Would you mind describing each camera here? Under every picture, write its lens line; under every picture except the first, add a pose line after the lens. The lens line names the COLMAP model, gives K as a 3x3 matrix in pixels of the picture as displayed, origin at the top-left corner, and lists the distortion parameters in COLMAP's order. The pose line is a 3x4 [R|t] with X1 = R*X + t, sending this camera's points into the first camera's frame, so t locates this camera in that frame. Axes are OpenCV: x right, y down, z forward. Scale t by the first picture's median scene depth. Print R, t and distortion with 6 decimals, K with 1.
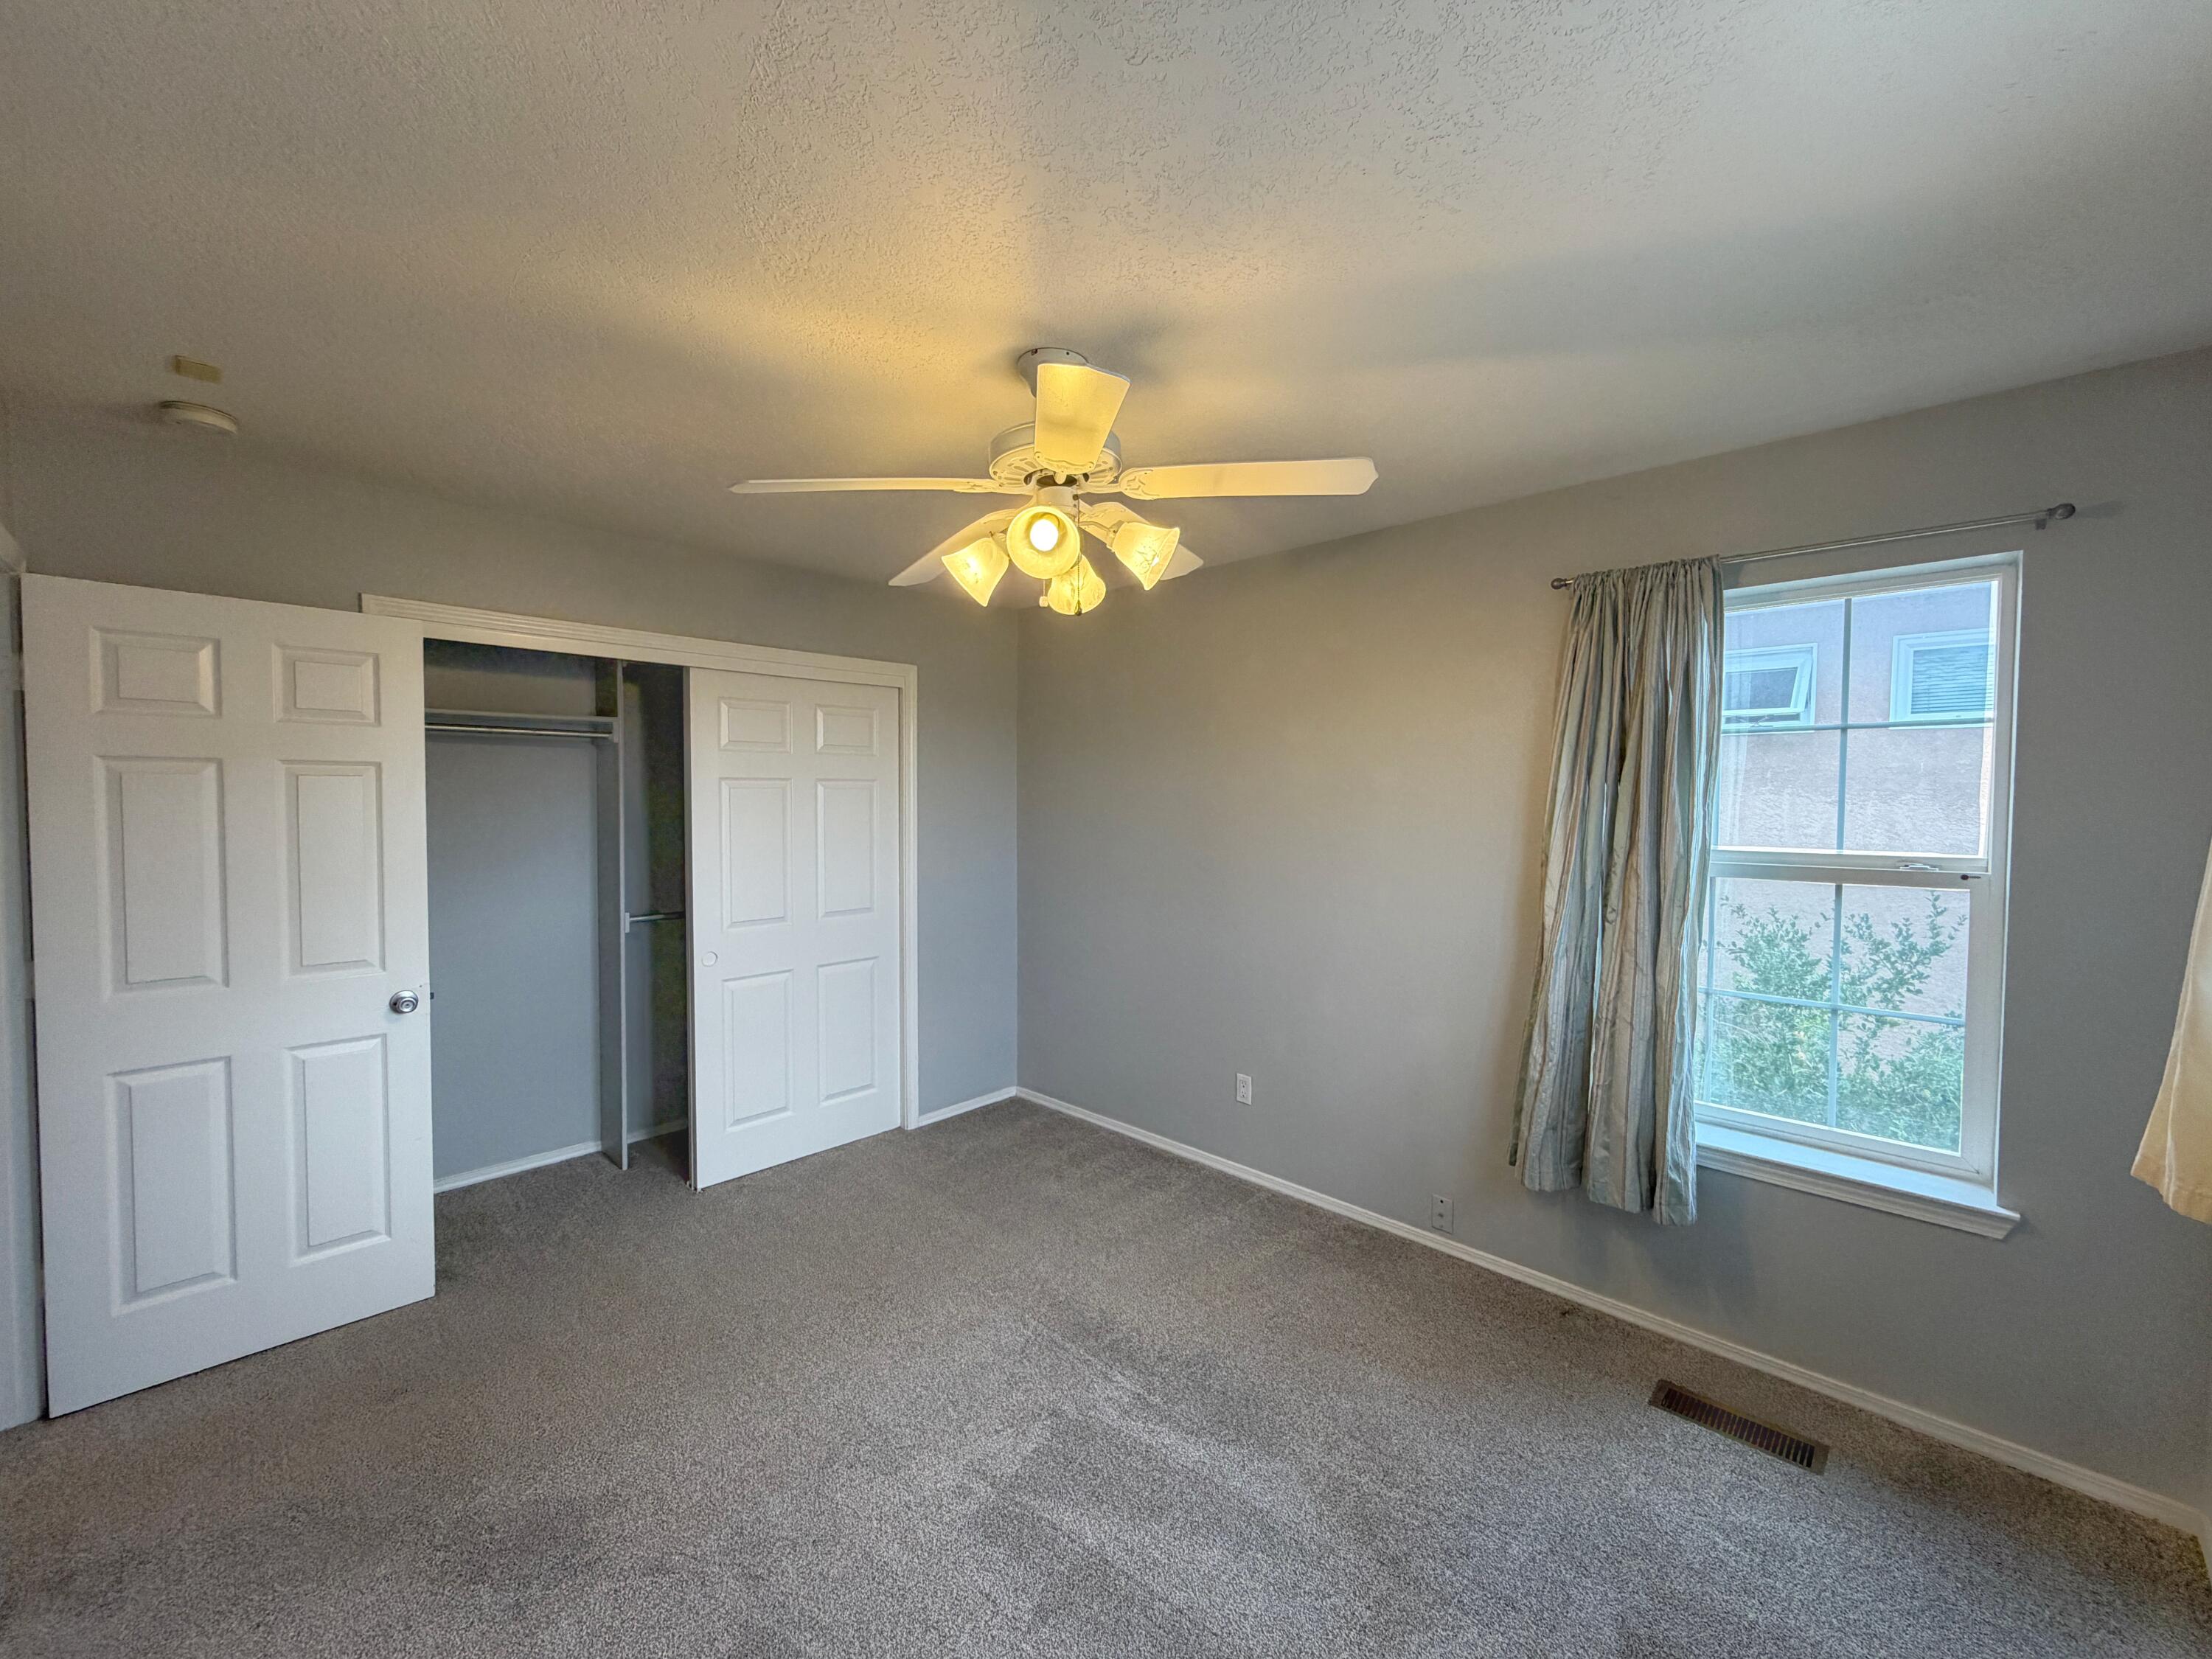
lens RADIAL K [[879.9, 0, 1111.0], [0, 879.9, 830.0], [0, 0, 1]] dist [-0.002067, 0.000665]
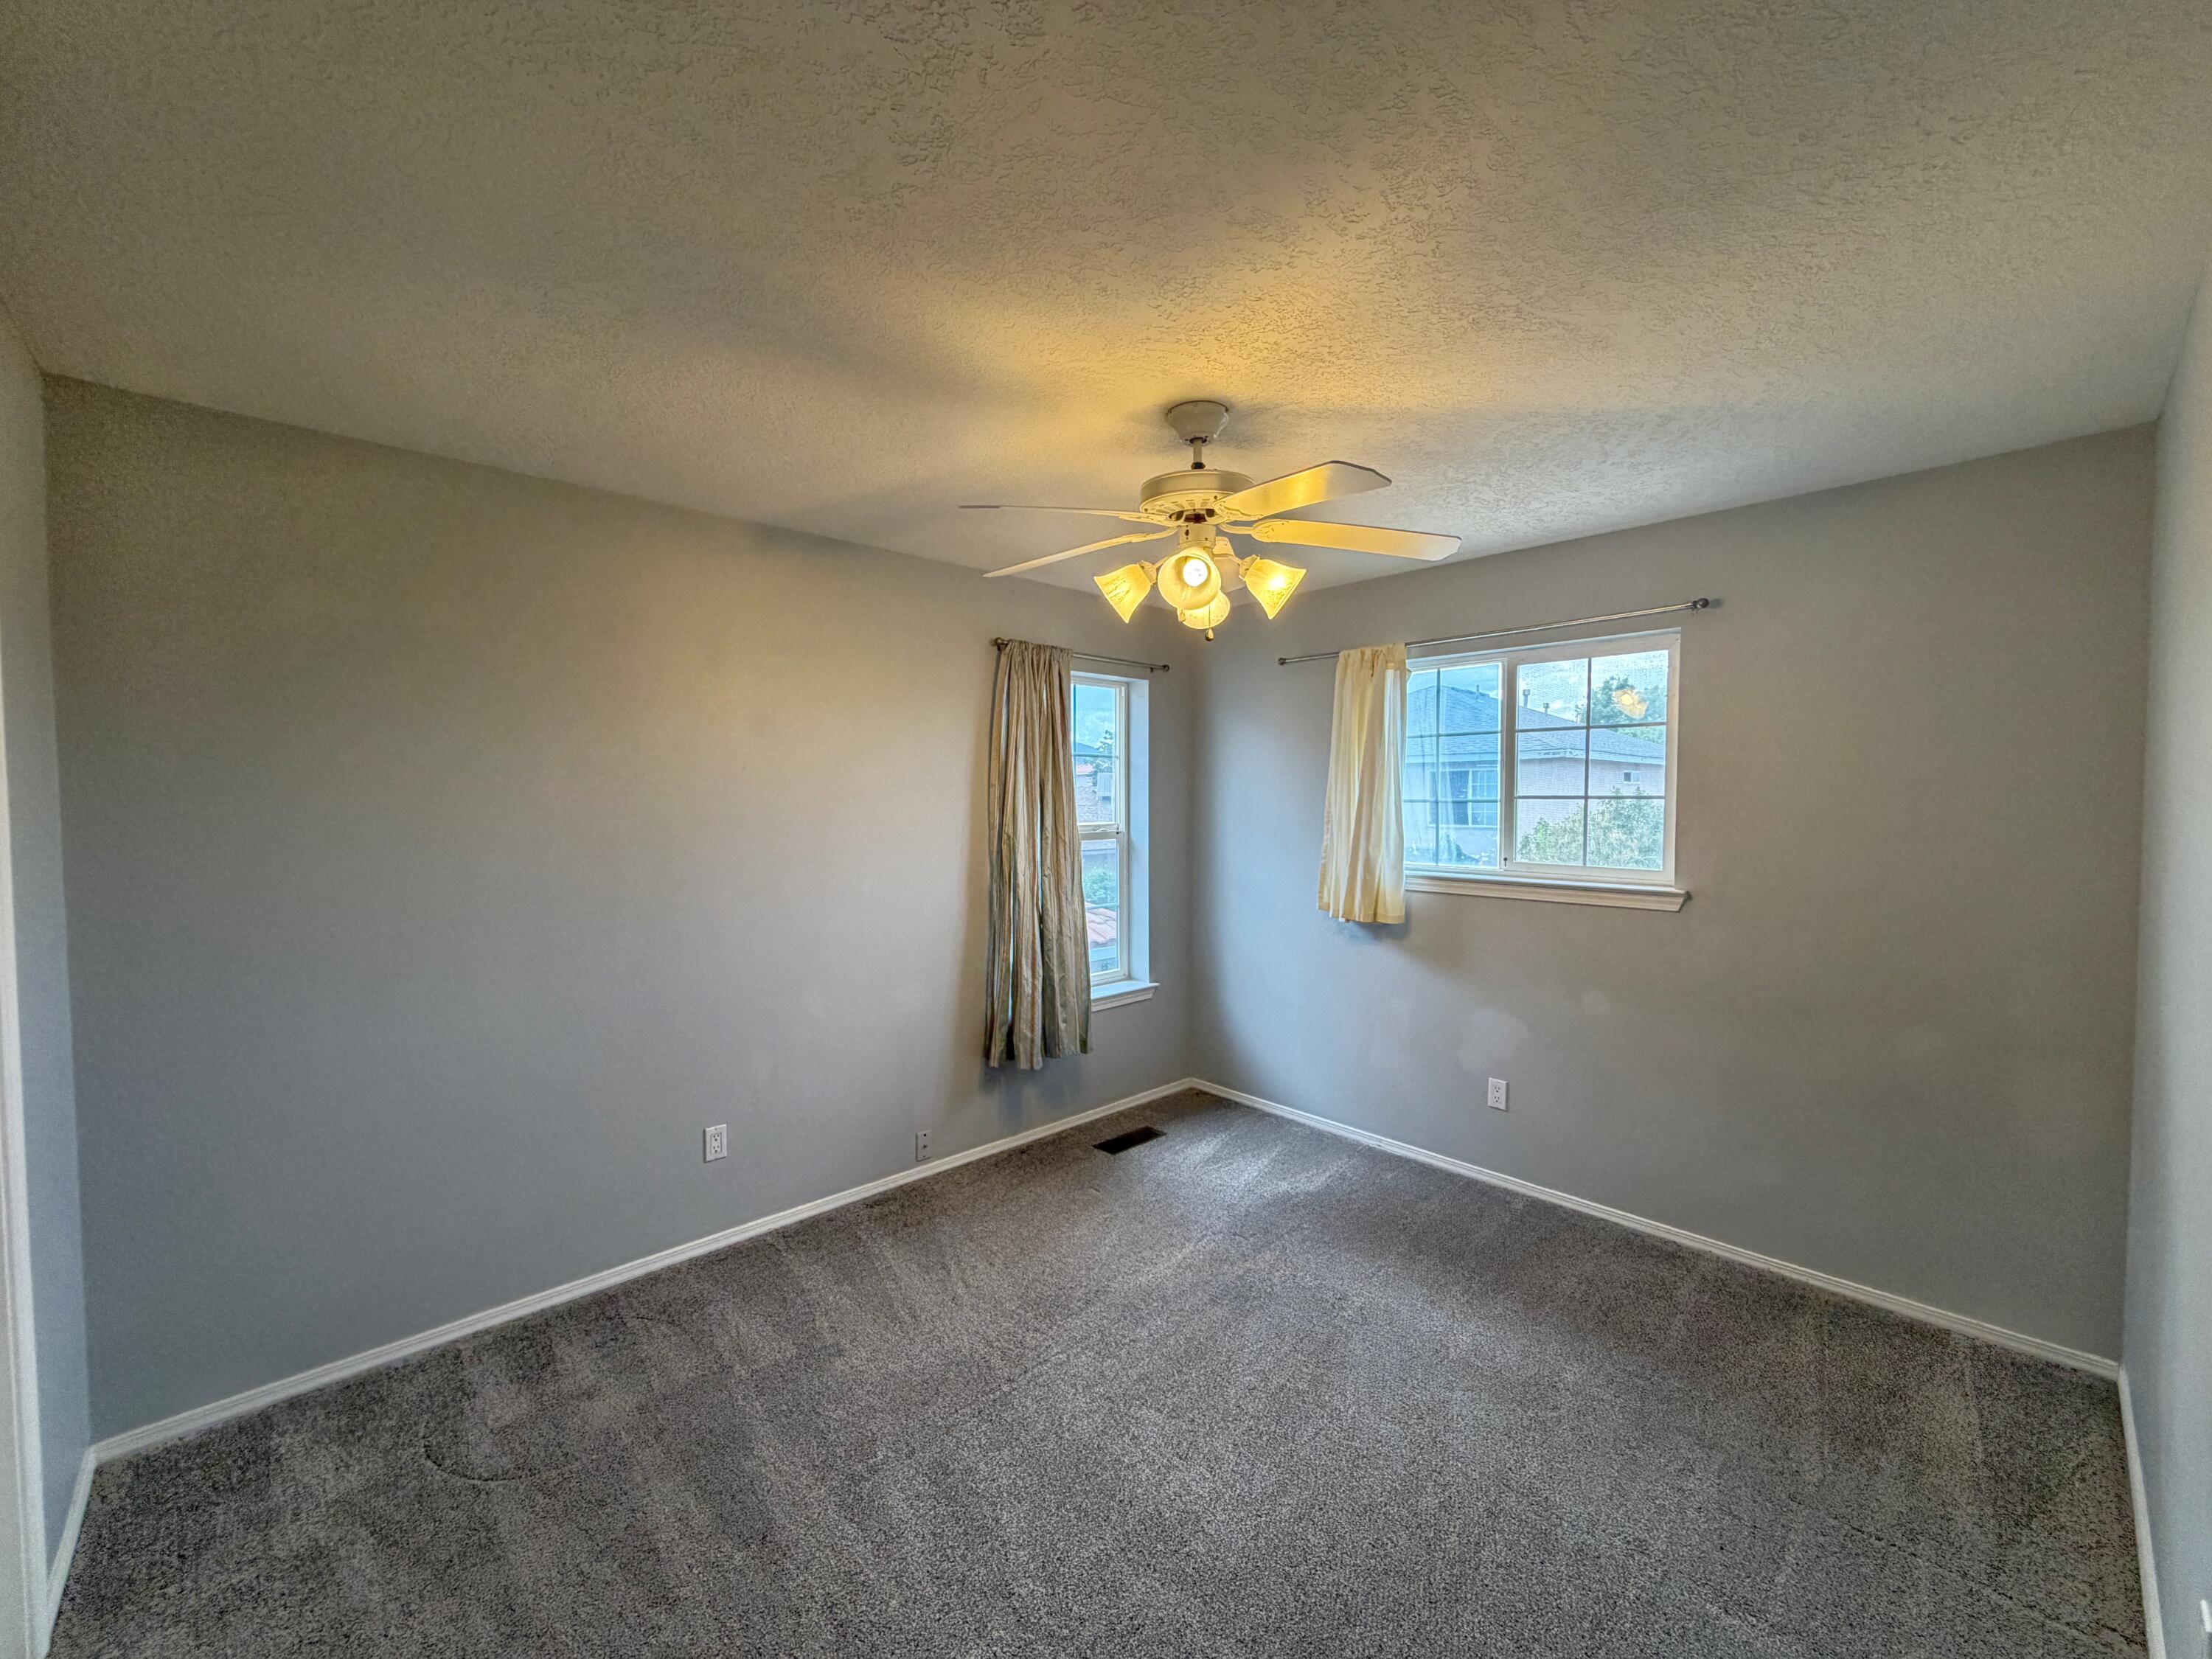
lens RADIAL K [[879.9, 0, 1102.8], [0, 879.9, 823.8], [0, 0, 1]] dist [-0.002067, 0.000665]
pose [[0.047928, -0.033485, 0.998289, -0.886800], [0.042445, 0.998603, 0.031458, -0.027160], [-0.997949, 0.040865, 0.049282, 0.776734]]
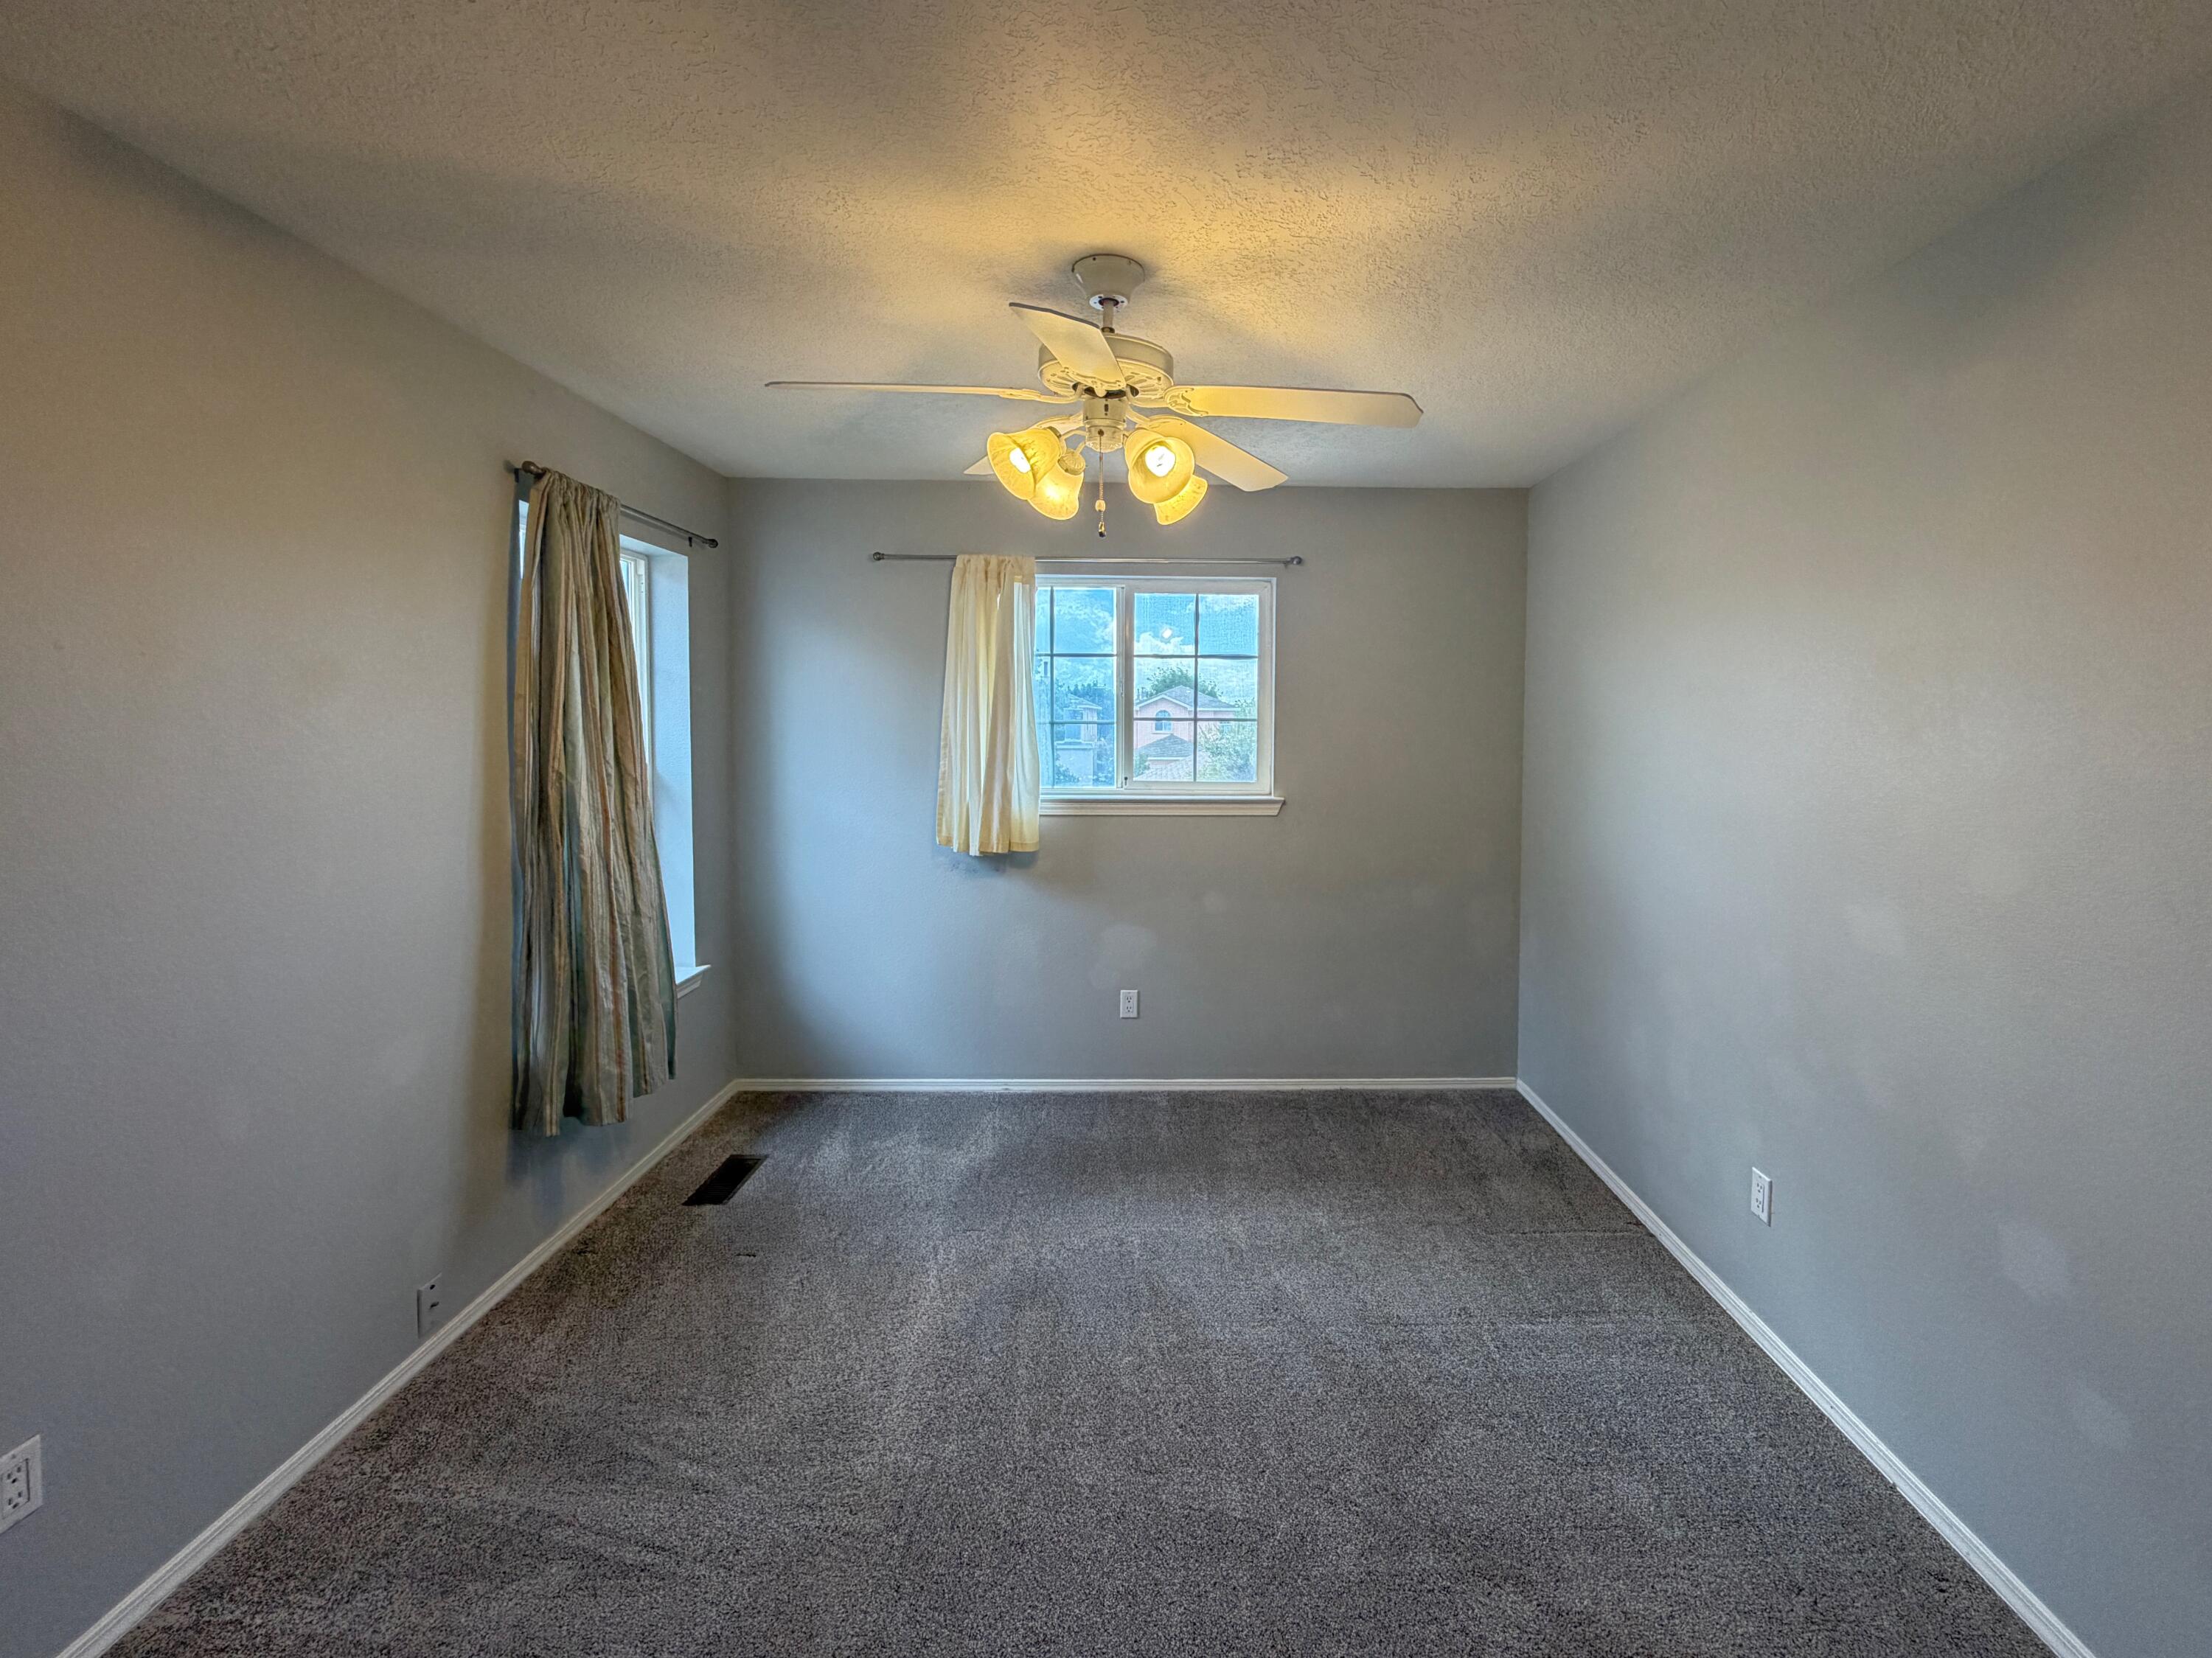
lens RADIAL K [[946.5, 0, 1186.6], [0, 946.5, 760.4], [0, 0, 1]] dist [-0.003244, 0.000518]
pose [[-0.714698, -0.038070, 0.698397, -0.636958], [0.020314, 0.996967, 0.075133, -0.044988], [-0.699139, 0.067884, -0.711756, 1.231870]]
